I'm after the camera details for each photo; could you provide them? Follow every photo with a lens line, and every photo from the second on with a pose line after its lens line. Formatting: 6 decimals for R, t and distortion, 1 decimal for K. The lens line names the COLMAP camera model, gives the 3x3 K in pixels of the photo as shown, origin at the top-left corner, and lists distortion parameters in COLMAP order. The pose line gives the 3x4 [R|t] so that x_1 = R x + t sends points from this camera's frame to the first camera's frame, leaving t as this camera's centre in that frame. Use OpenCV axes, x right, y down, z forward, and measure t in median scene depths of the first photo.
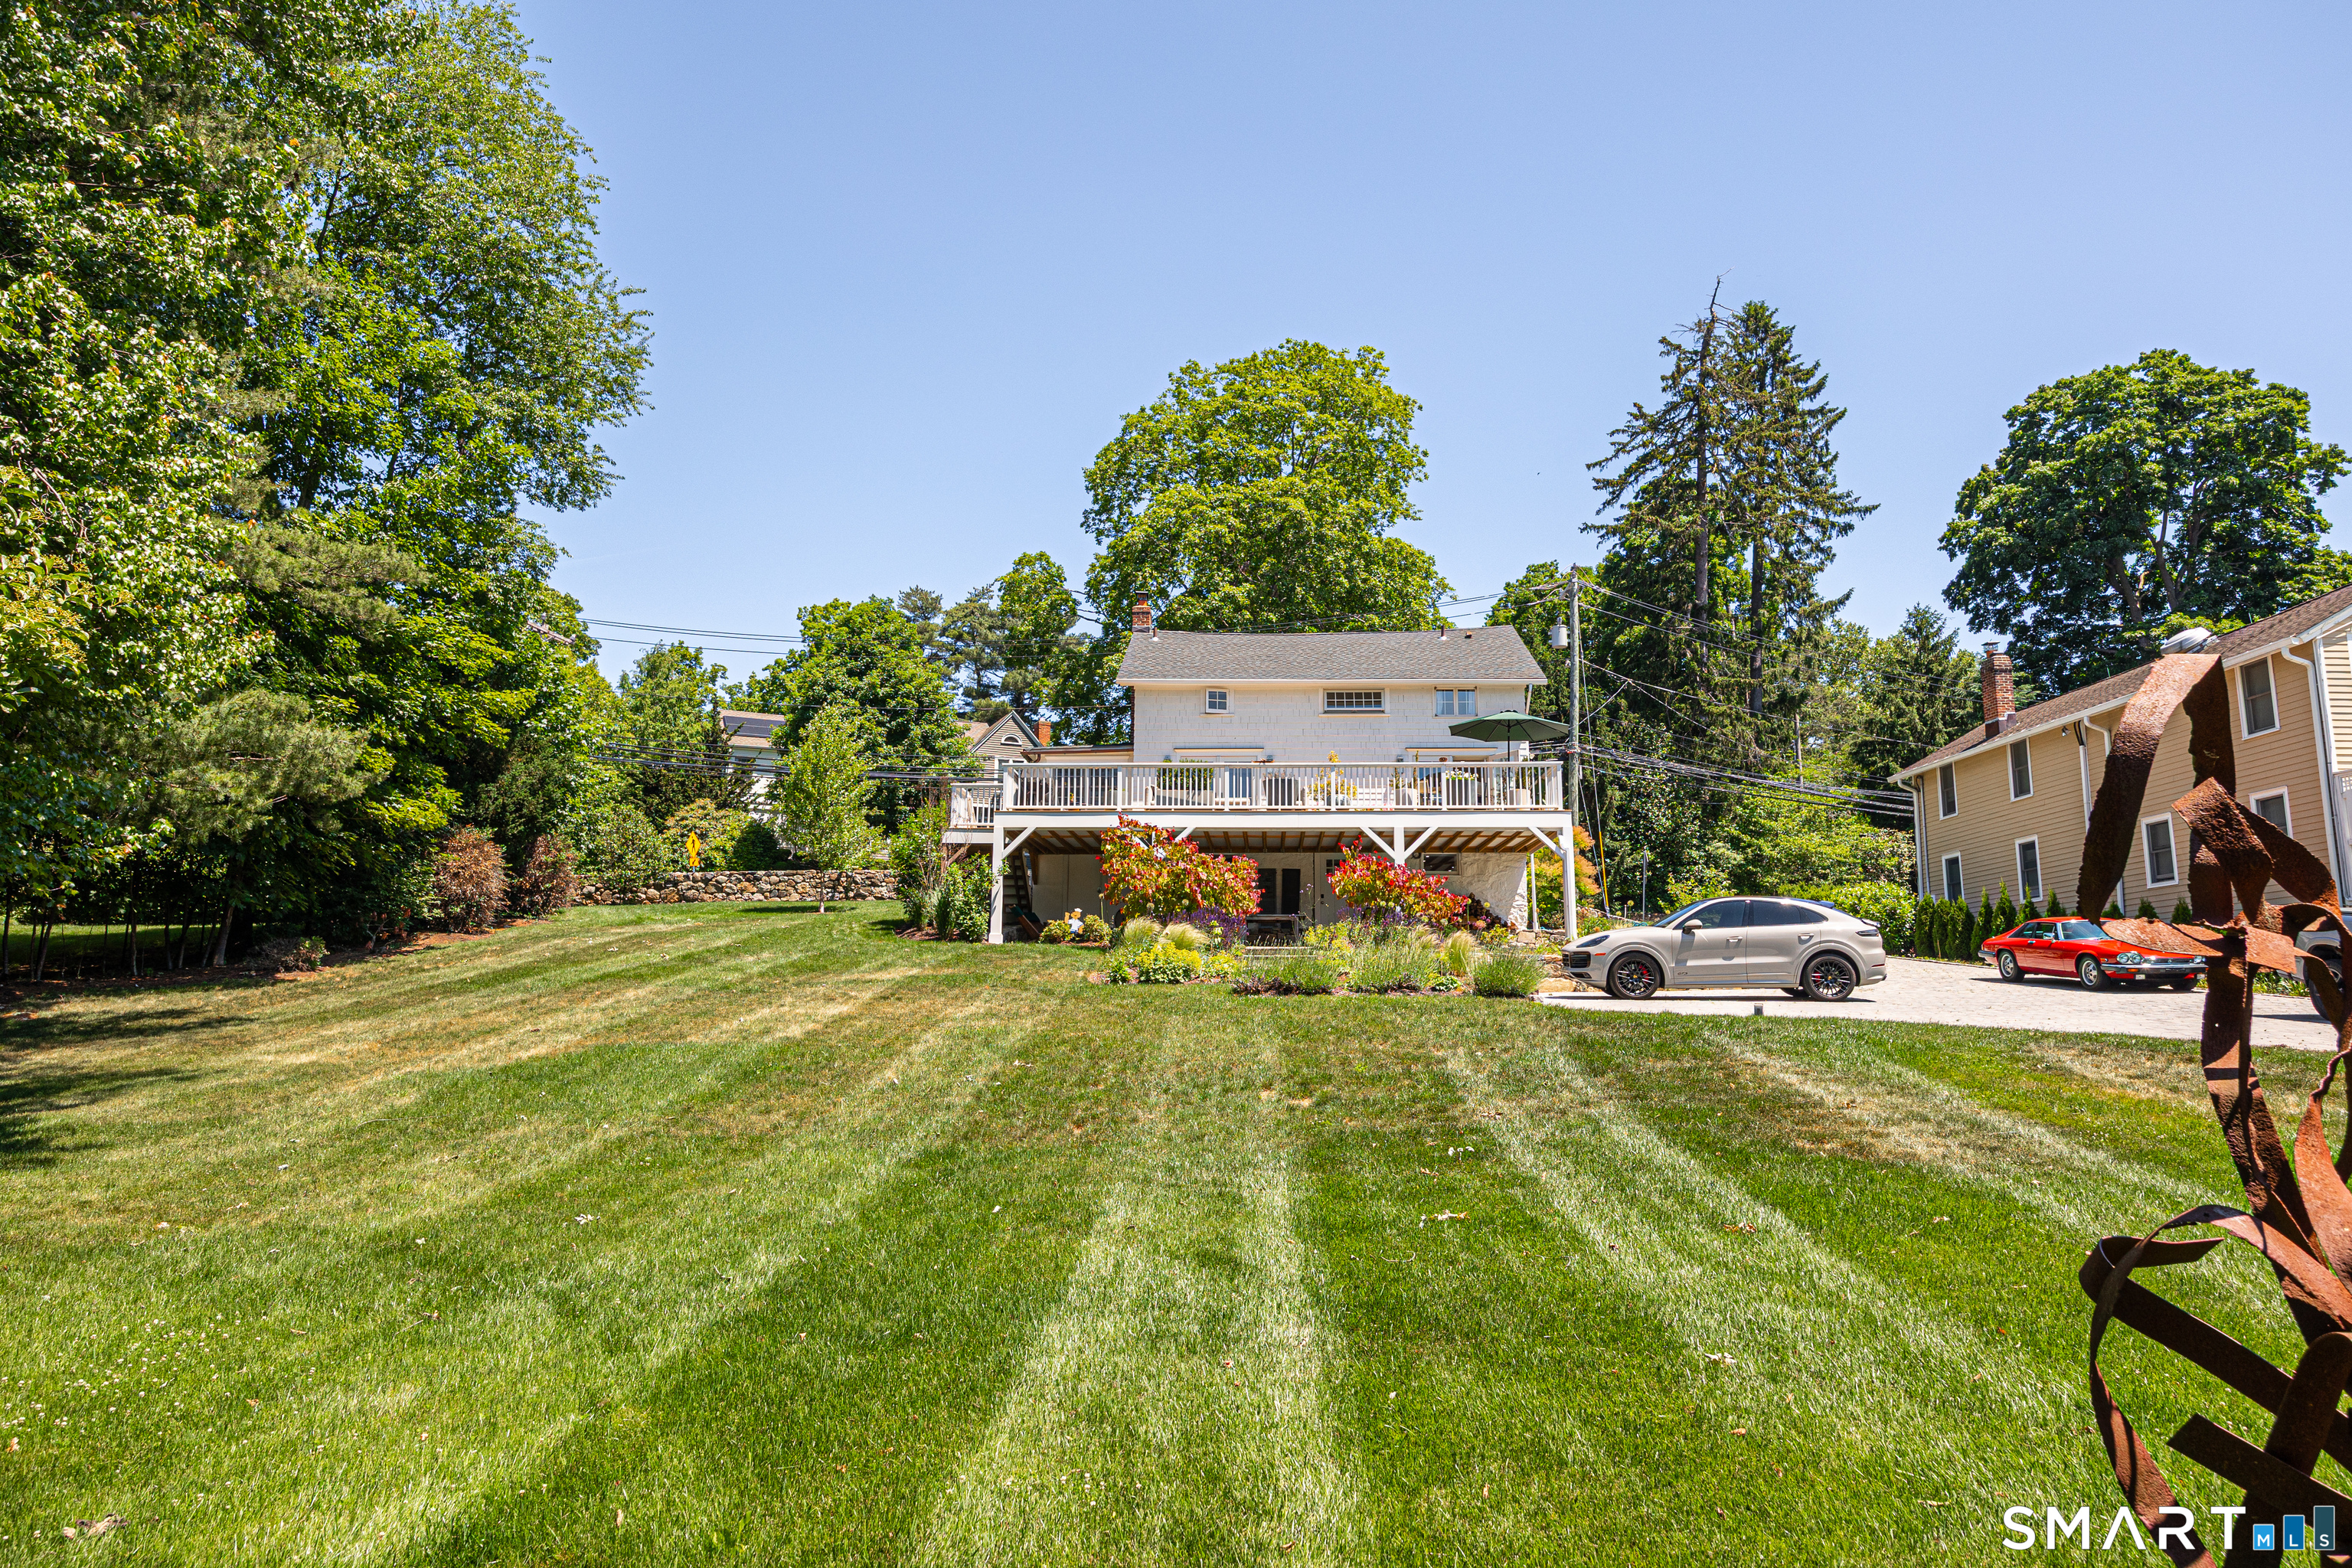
lens RADIAL K [[1547.2, 0, 1176.2], [0, 1547.2, 787.3], [0, 0, 1]] dist [-0.018891, 0.001083]
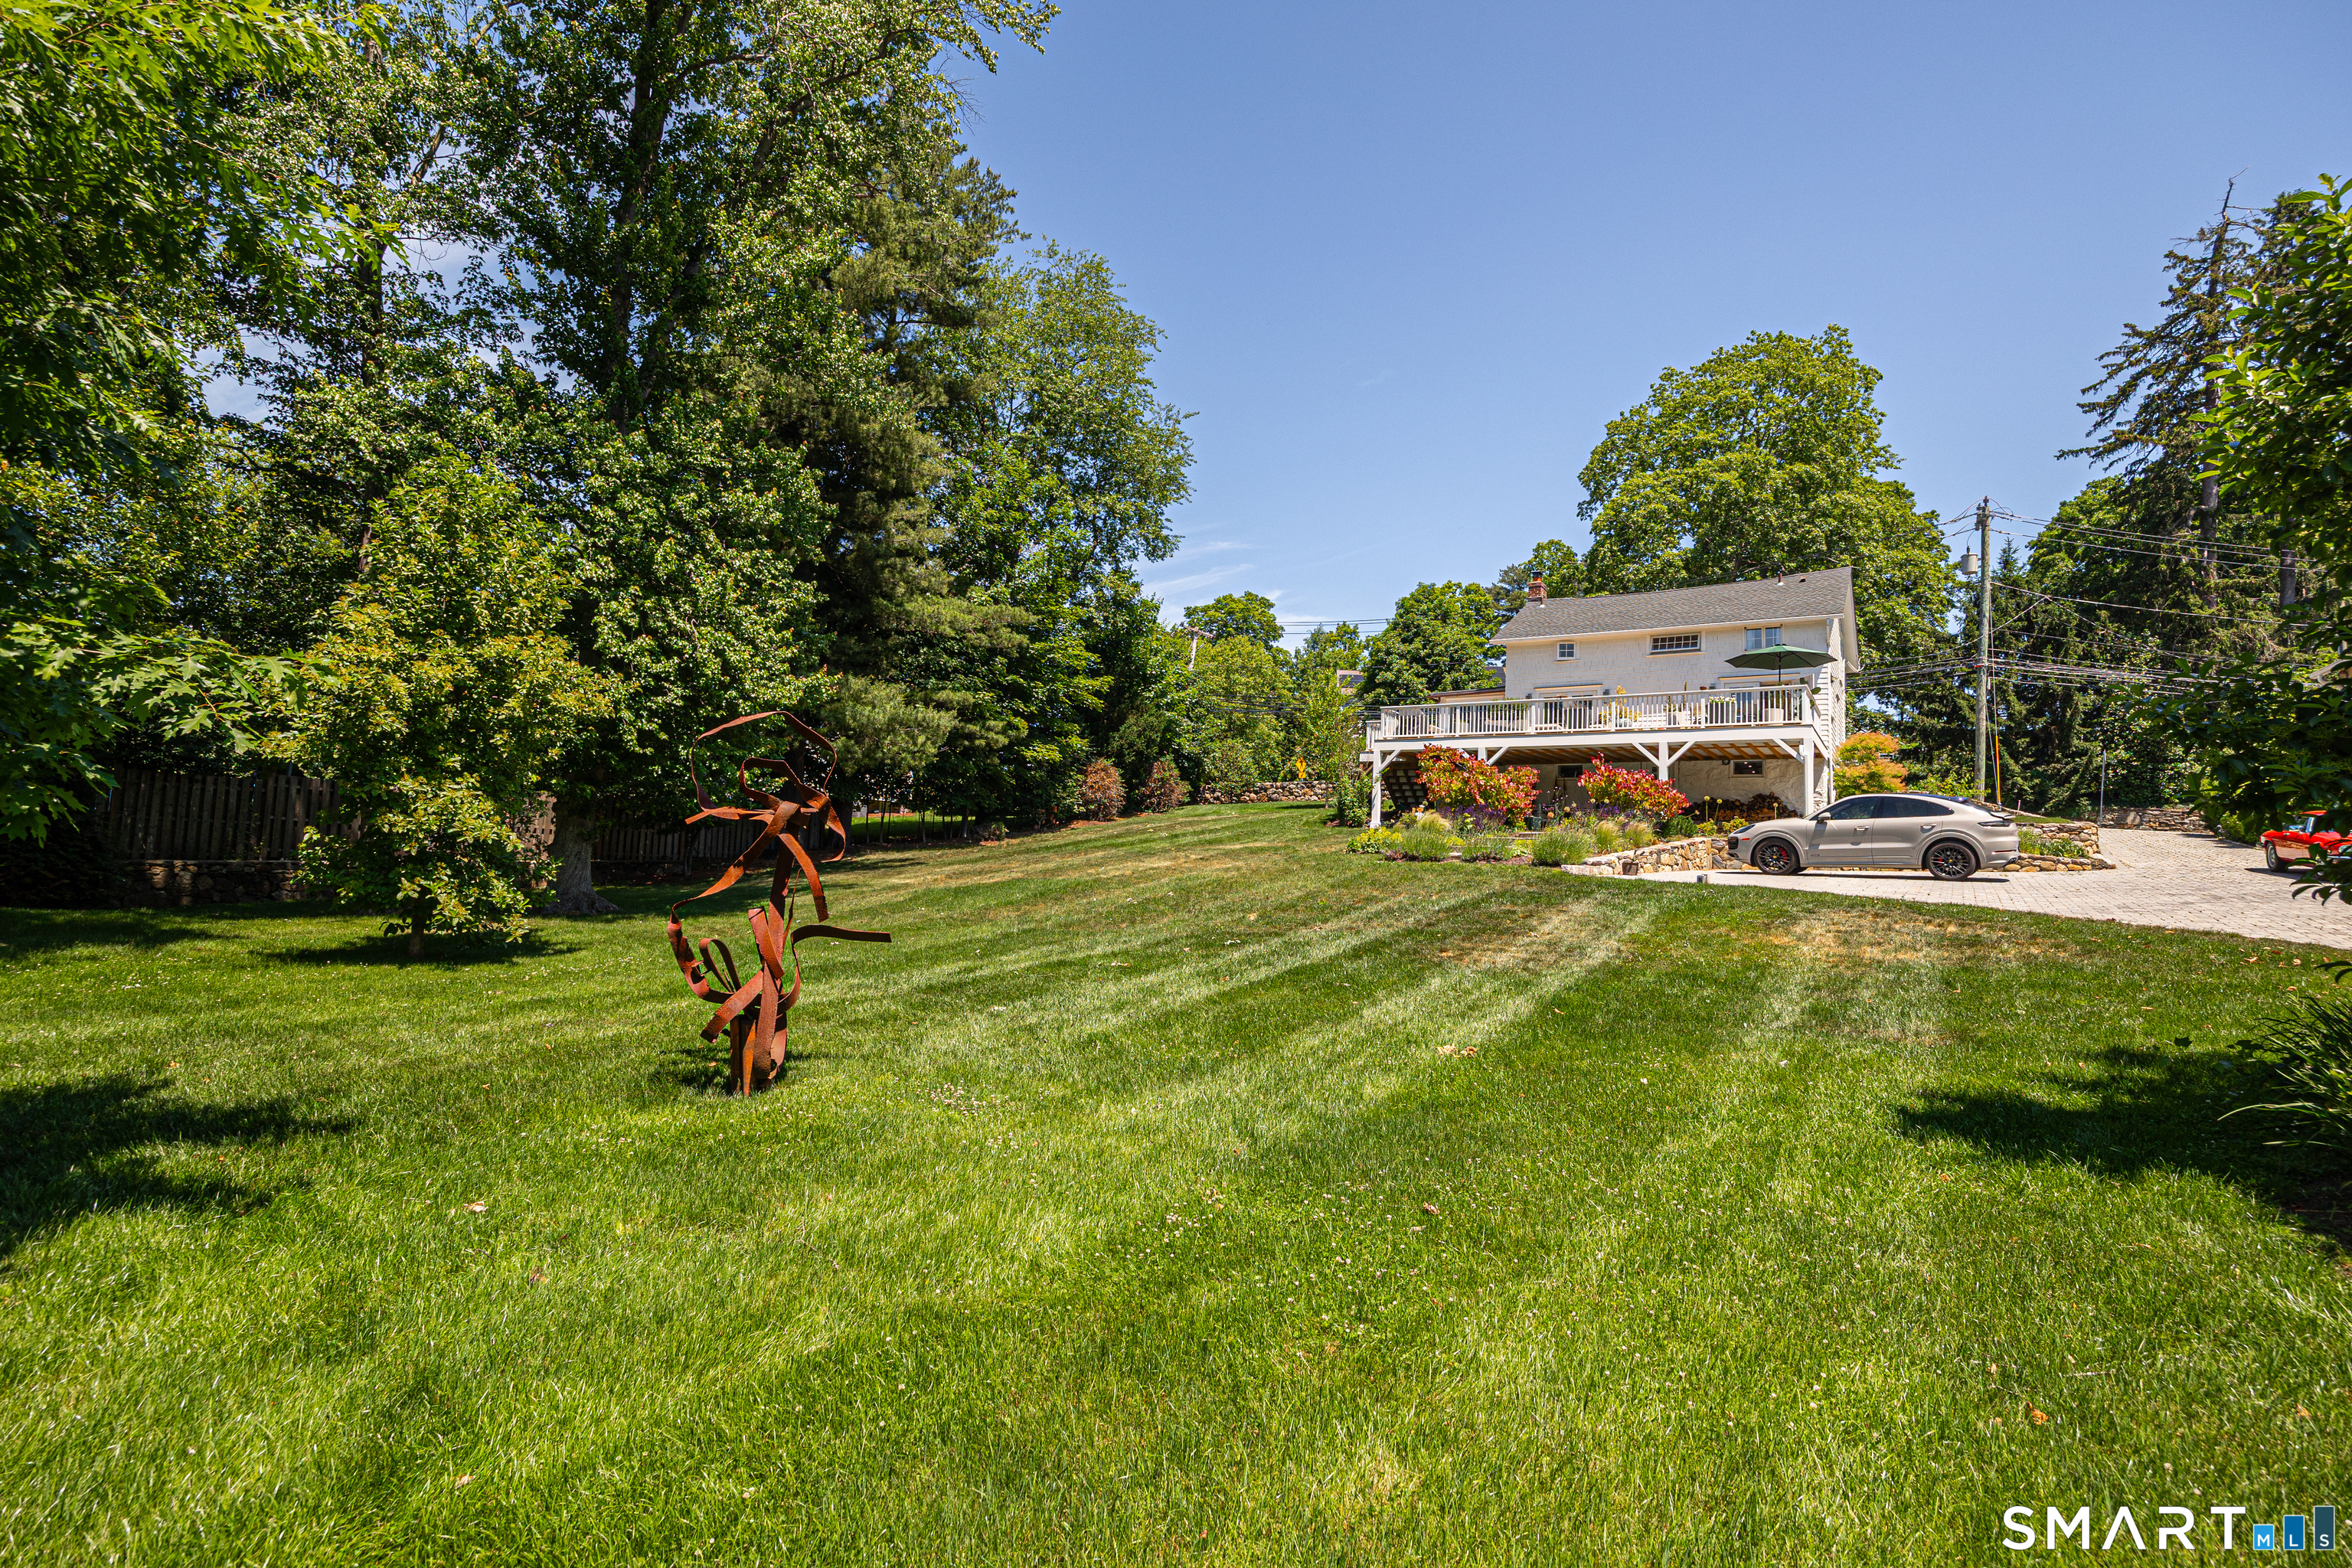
lens RADIAL K [[1158.8, 0, 1175.2], [0, 1158.8, 788.3], [0, 0, 1]] dist [-0.004597, -0.000903]
pose [[0.856089, -0.010898, -0.516713, 0.250133], [0.043234, 0.997783, 0.050587, -0.002322], [0.515017, -0.065646, 0.854663, -0.044867]]
